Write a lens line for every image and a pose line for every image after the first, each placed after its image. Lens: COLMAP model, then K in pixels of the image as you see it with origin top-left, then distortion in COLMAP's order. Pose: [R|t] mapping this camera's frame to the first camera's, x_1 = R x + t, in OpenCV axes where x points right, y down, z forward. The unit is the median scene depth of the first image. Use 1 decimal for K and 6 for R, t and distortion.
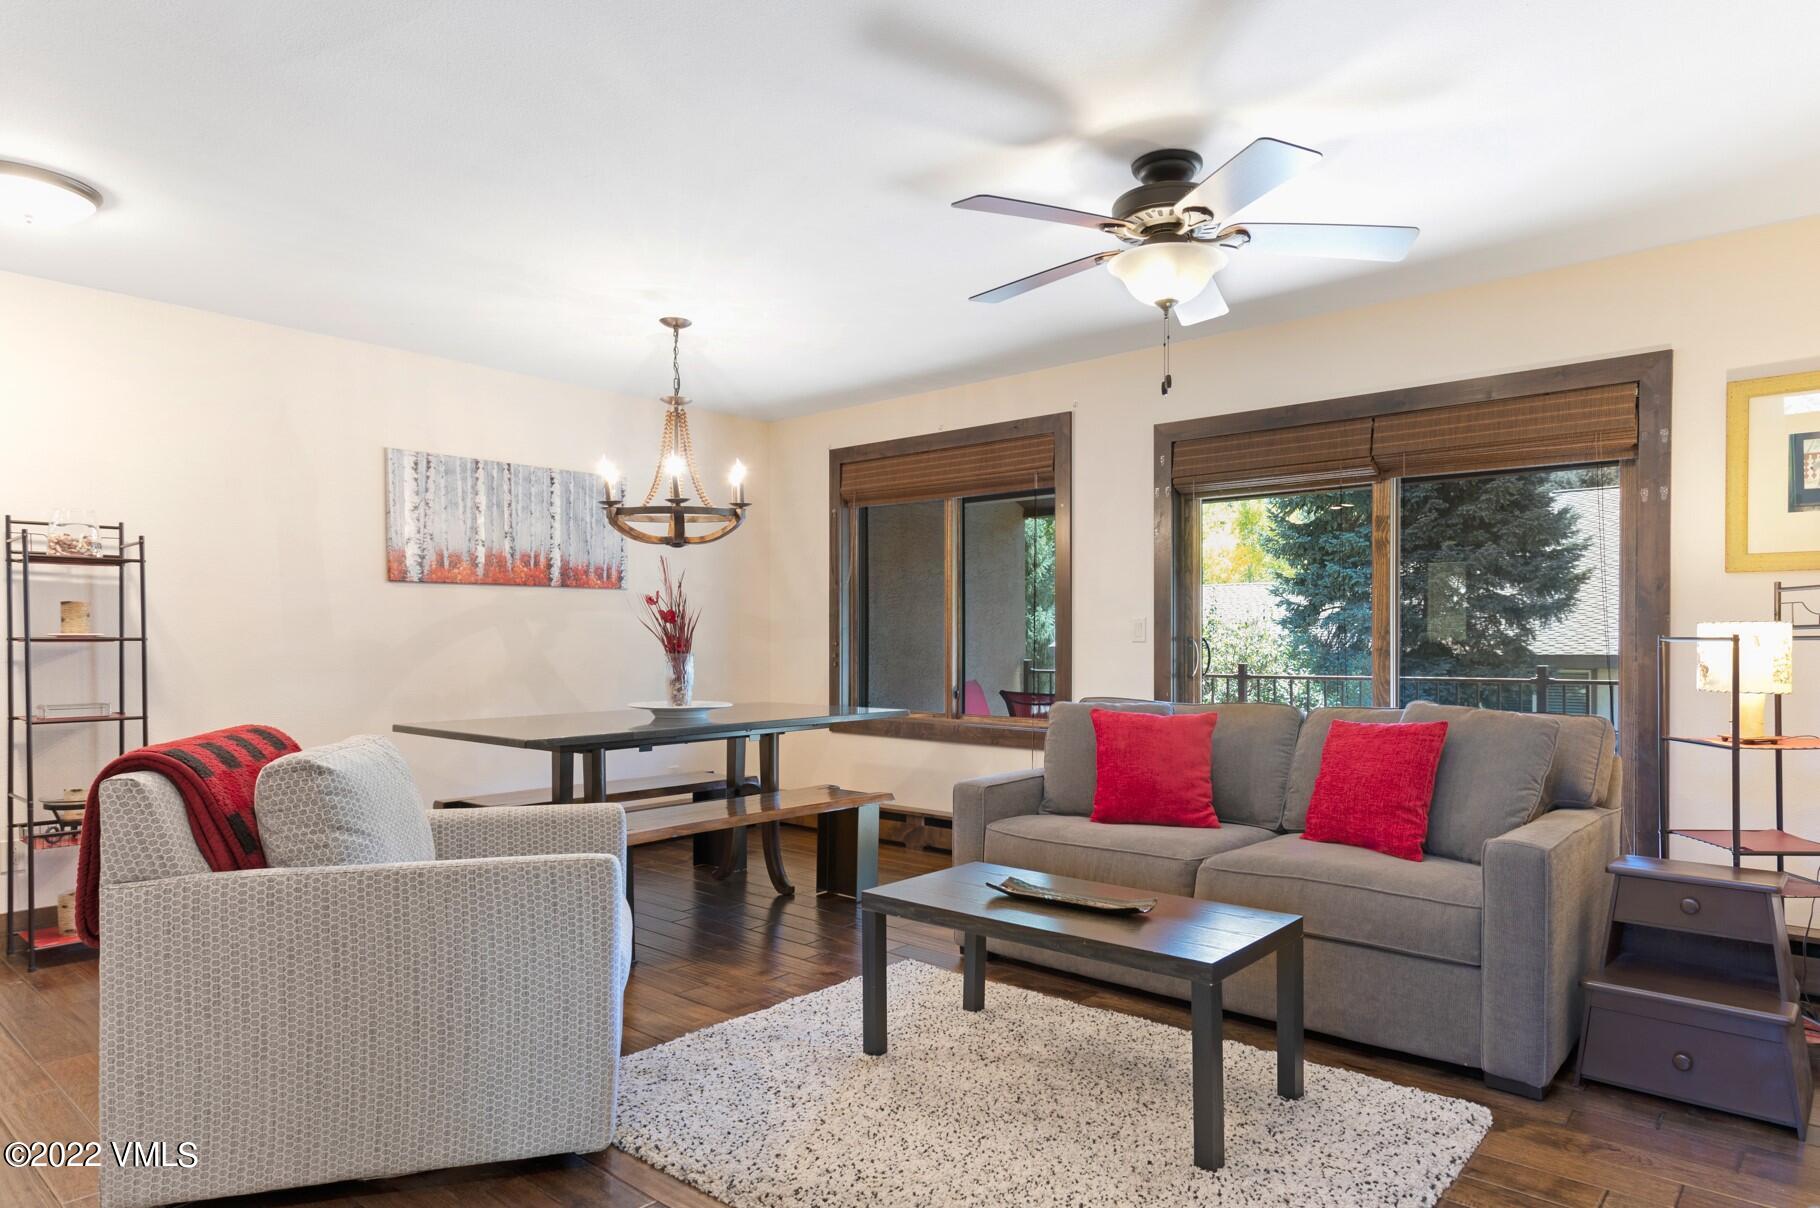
lens RADIAL K [[1104.4, 0, 922.9], [0, 1104.4, 652.9], [0, 0, 1]] dist [0.027891, 0.001057]
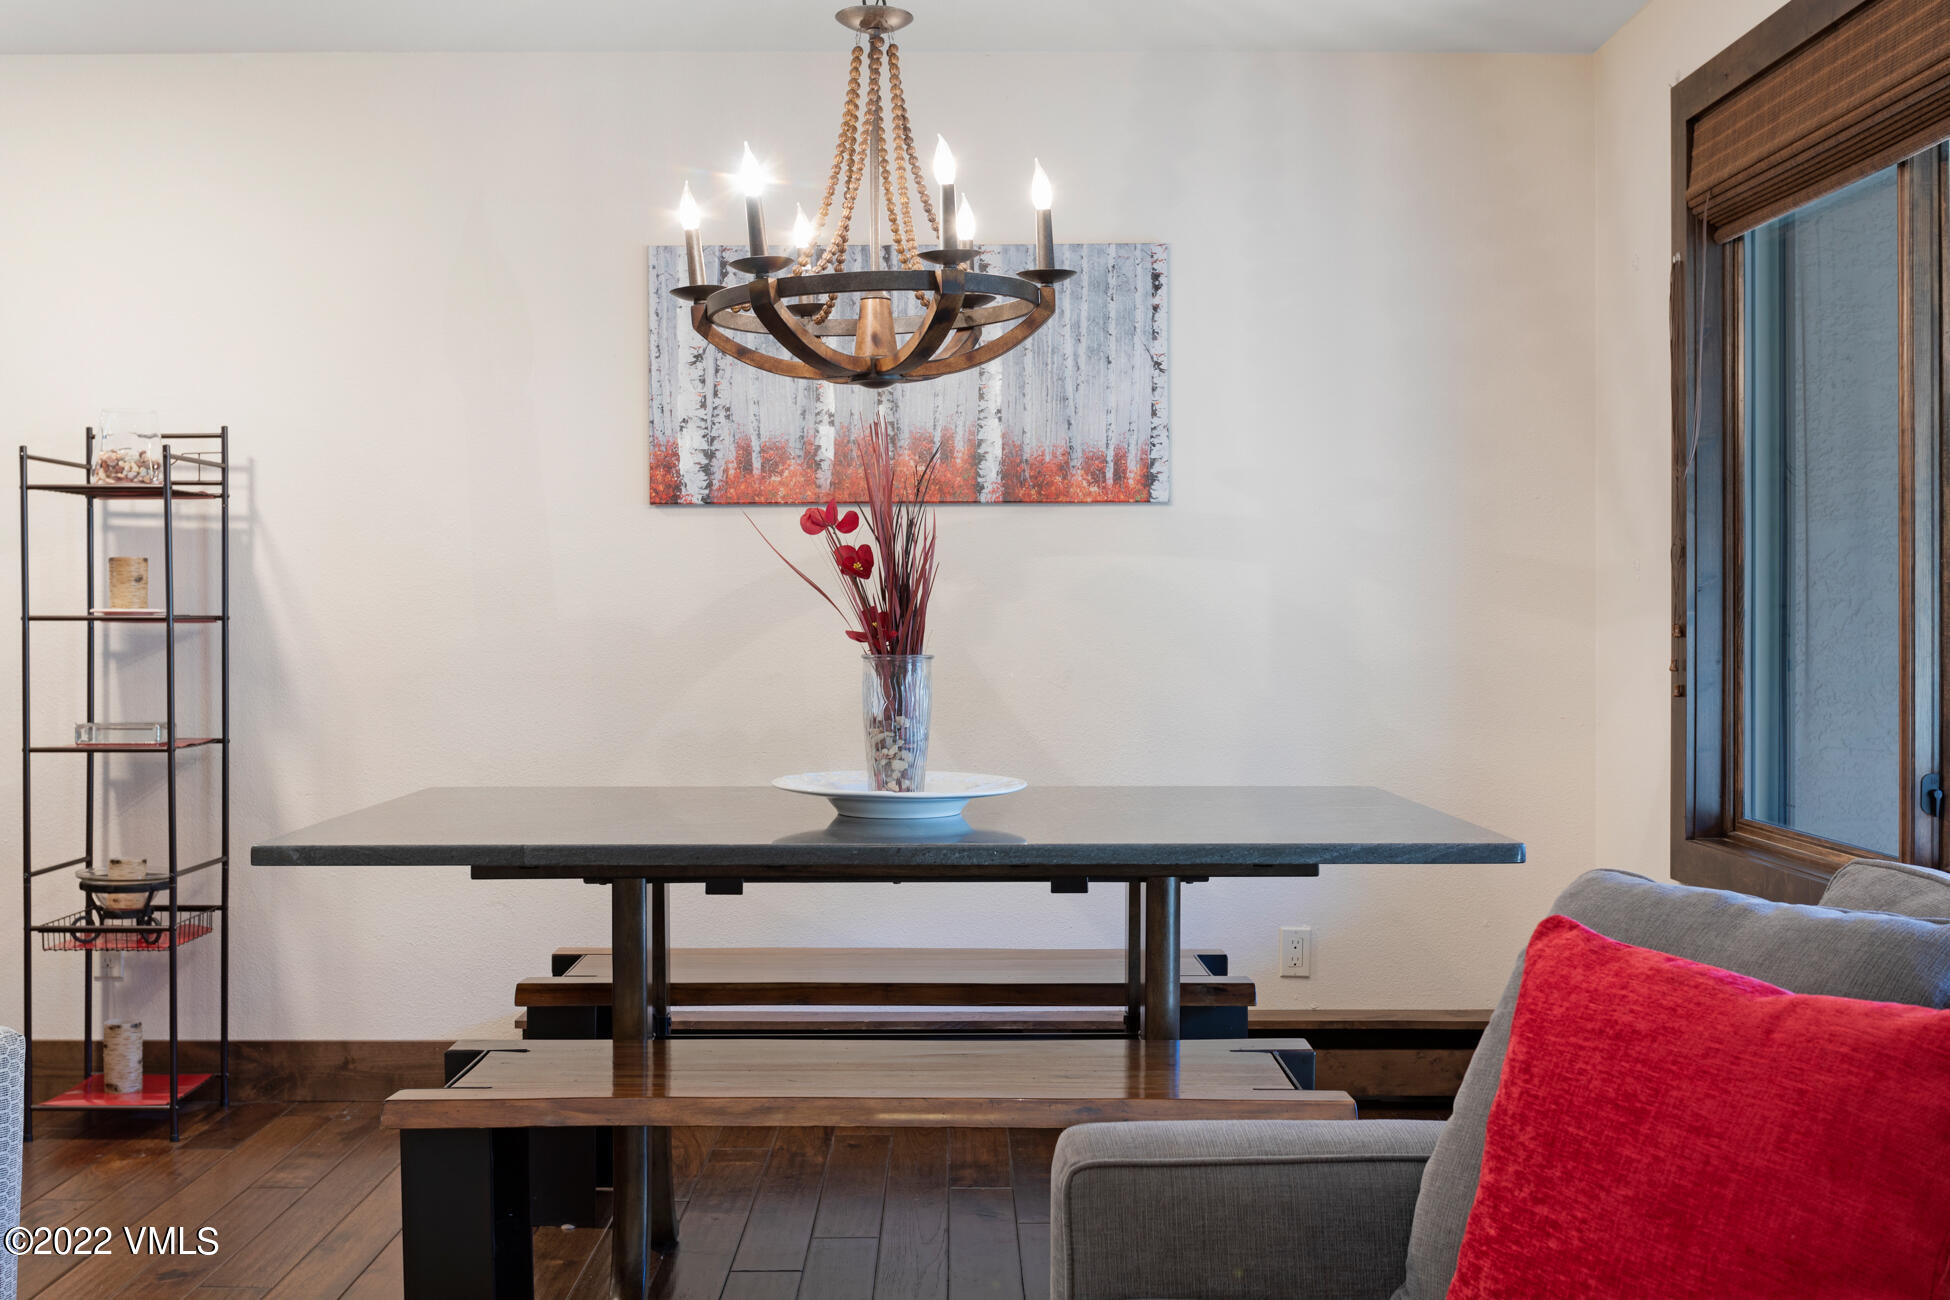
lens RADIAL K [[2027.8, 0, 927.9], [0, 2027.8, 621.5], [0, 0, 1]] dist [-0.004072, 0.000000]
pose [[0.652438, 0.002219, -0.757839, 0.308693], [-0.011430, 0.999911, -0.006913, -0.005927], [0.757756, 0.013173, 0.652405, 0.482175]]
